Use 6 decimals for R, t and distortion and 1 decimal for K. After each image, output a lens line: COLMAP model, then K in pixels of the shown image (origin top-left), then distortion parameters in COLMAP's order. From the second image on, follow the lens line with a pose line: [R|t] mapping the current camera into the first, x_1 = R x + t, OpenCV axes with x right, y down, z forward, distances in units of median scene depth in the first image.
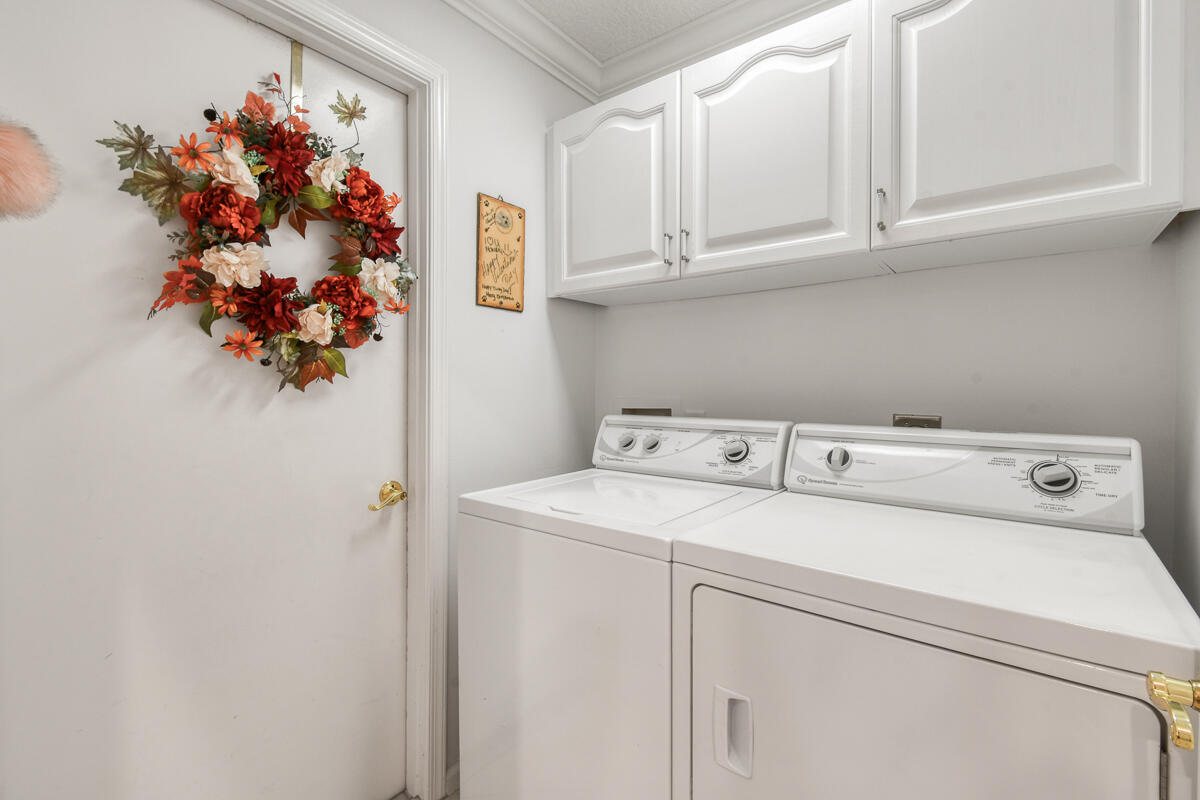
lens RADIAL K [[541.8, 0, 605.9], [0, 541.8, 393.0], [0, 0, 1]] dist [0.008795, -0.003954]
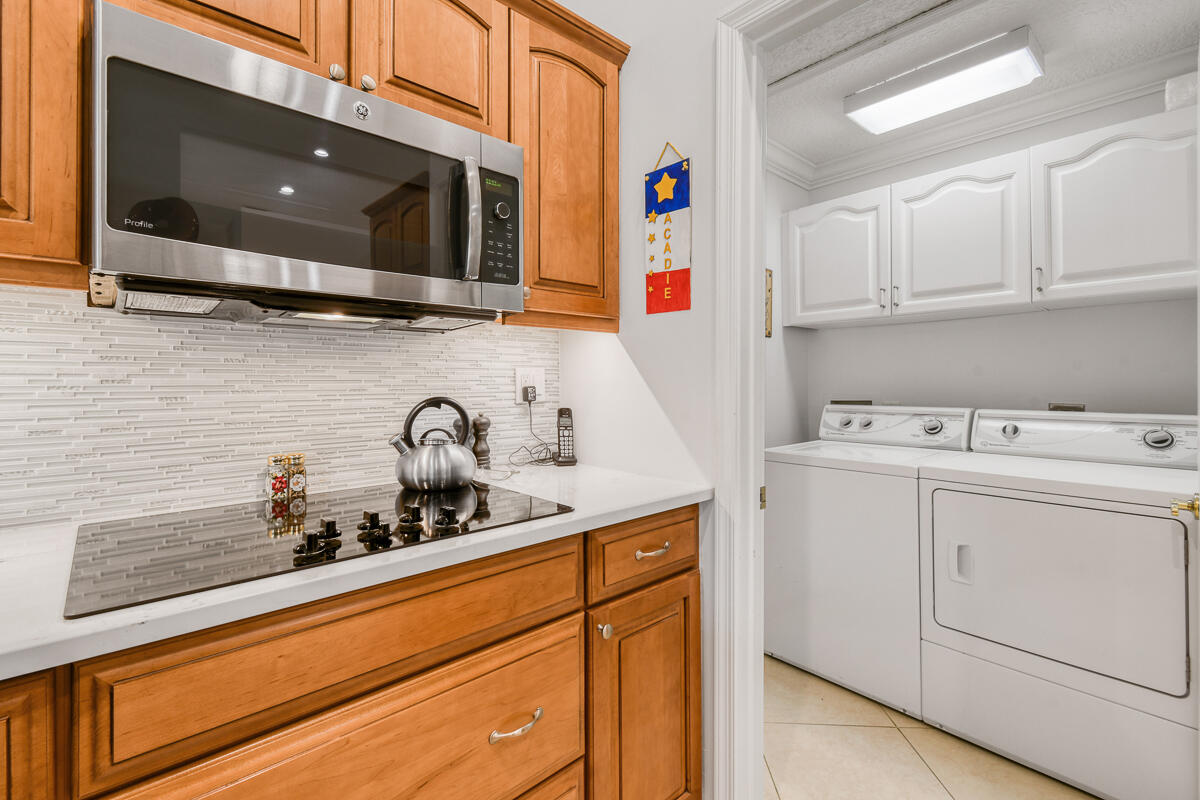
lens RADIAL K [[541.8, 0, 601.6], [0, 541.8, 378.4], [0, 0, 1]] dist [0.008795, -0.003954]
pose [[0.981732, -0.004476, -0.190218, -0.446347], [0.000289, 0.999757, -0.022036, 0.002393], [0.190271, 0.021579, 0.981494, -0.799855]]
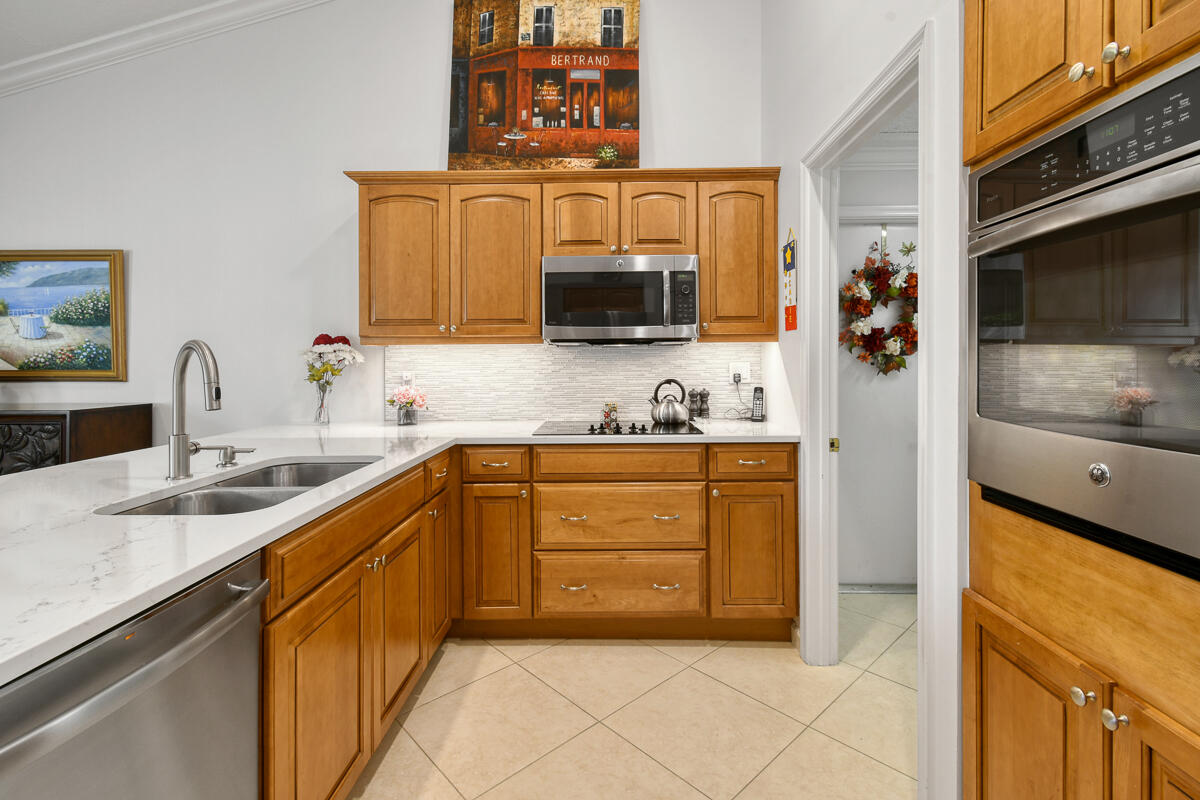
lens RADIAL K [[541.8, 0, 603.7], [0, 541.8, 361.3], [0, 0, 1]] dist [0.008795, -0.003954]
pose [[0.586400, -0.008625, -0.809975, 0.582472], [-0.006389, 0.999863, -0.015273, -0.019801], [0.809996, 0.014130, 0.586265, -1.277885]]
